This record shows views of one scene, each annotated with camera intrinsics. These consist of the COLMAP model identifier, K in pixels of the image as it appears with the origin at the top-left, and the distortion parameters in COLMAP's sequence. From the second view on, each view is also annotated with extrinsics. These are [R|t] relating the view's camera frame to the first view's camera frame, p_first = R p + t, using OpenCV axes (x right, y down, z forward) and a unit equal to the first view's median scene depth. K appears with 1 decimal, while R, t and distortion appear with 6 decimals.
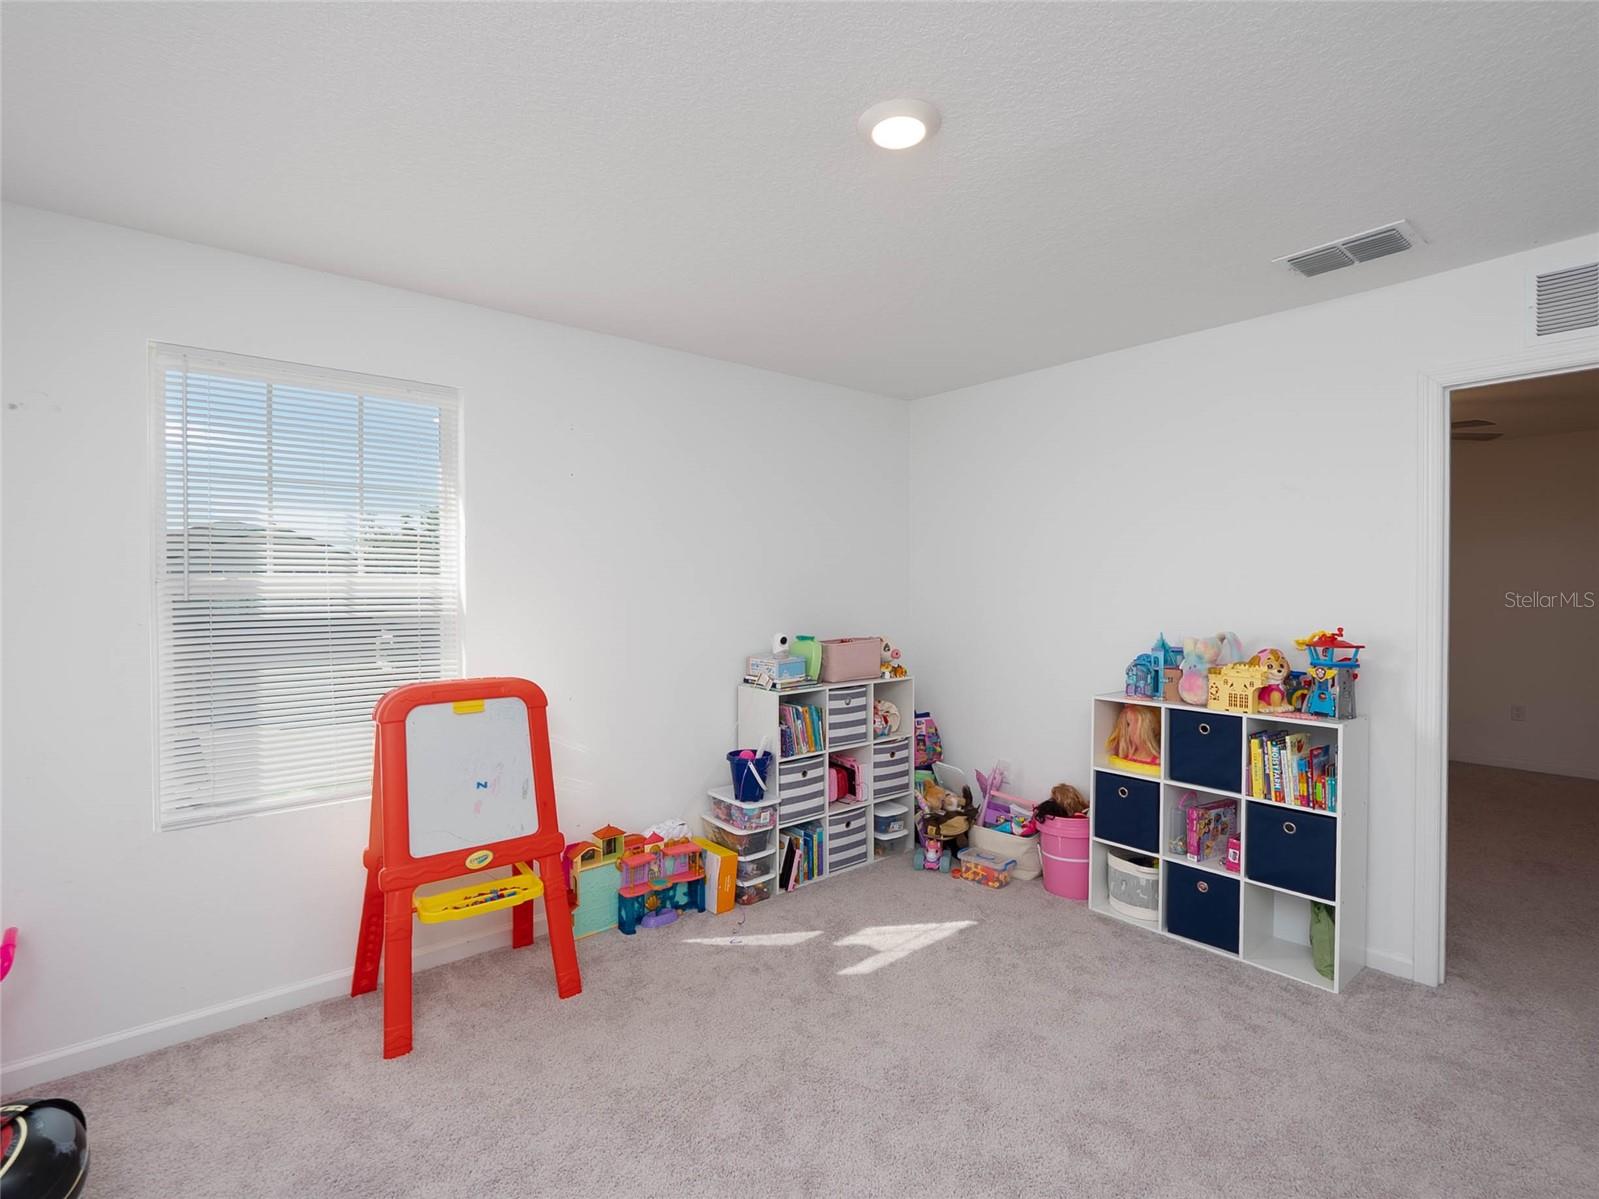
lens RADIAL K [[765.1, 0, 805.9], [0, 765.1, 594.4], [0, 0, 1]] dist [-0.009532, -0.000969]
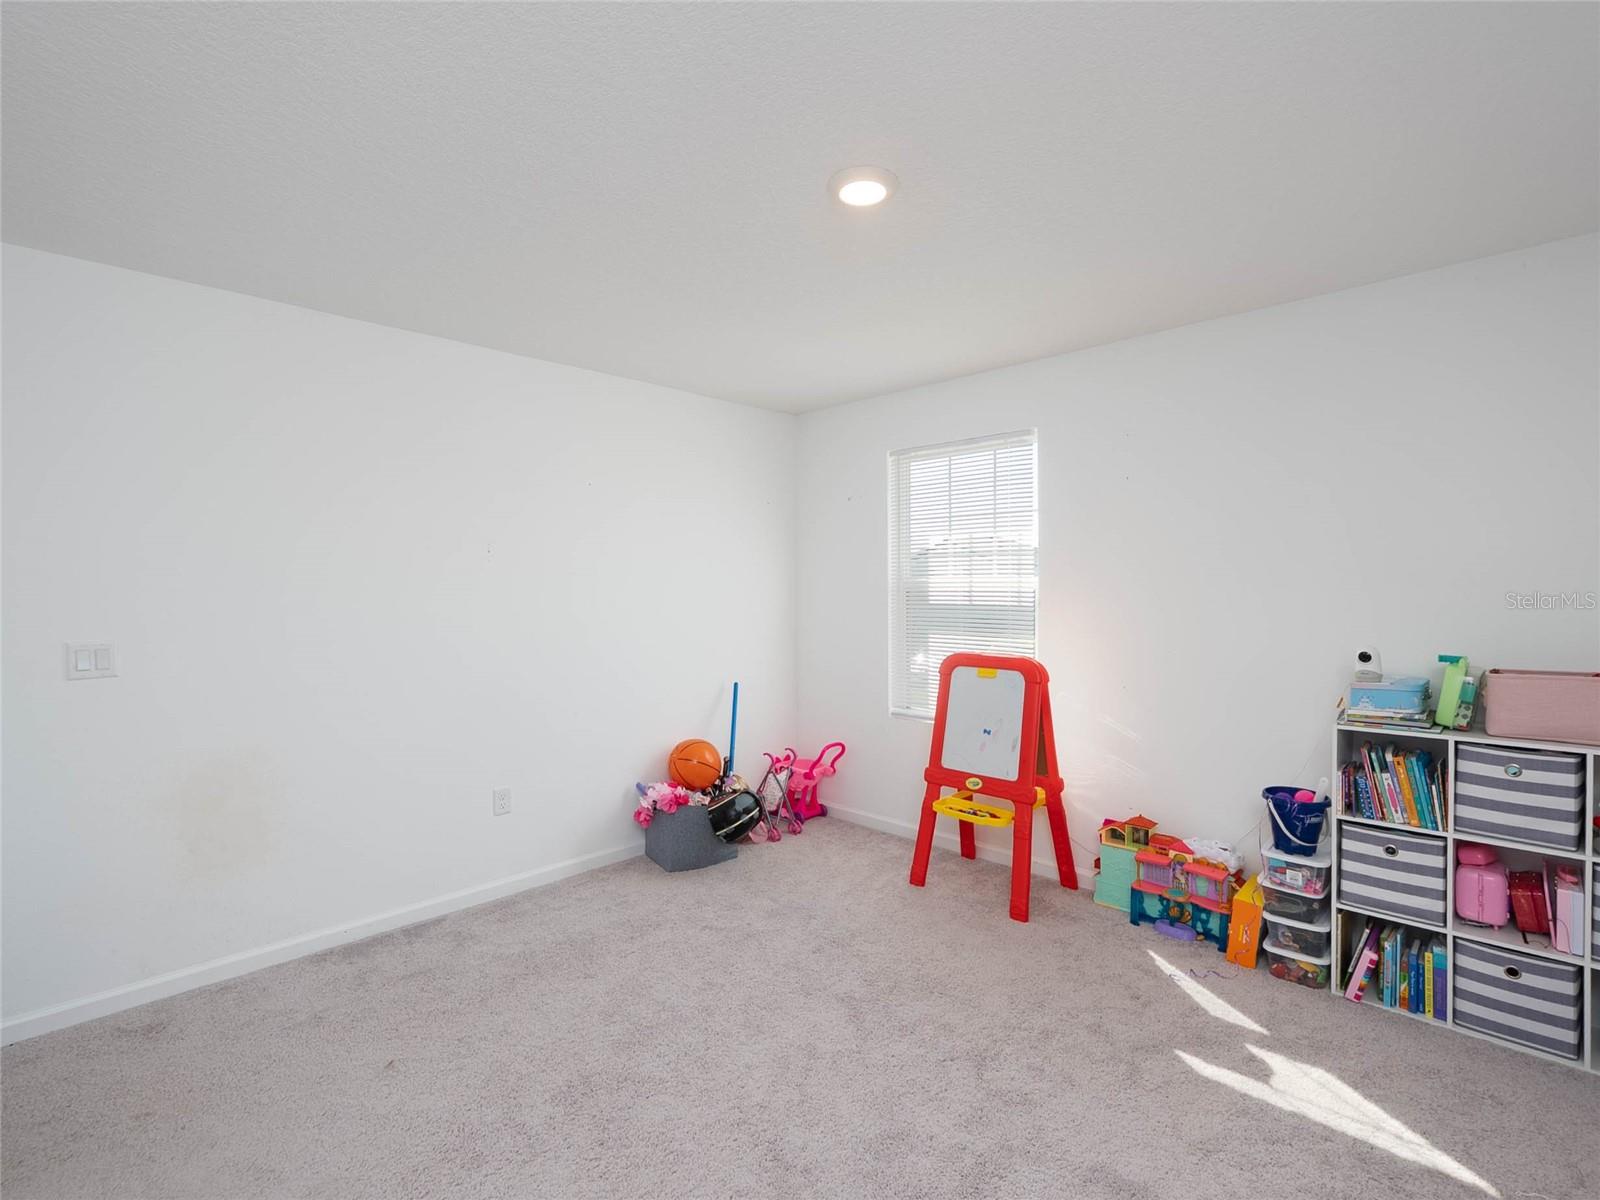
lens RADIAL K [[765.6, 0, 812.4], [0, 765.6, 596.5], [0, 0, 1]] dist [-0.009532, -0.000969]
pose [[0.092720, 0.015533, -0.995571, 0.710932], [-0.006471, 0.999867, 0.014997, -0.004785], [0.995671, 0.005051, 0.092808, 0.458956]]
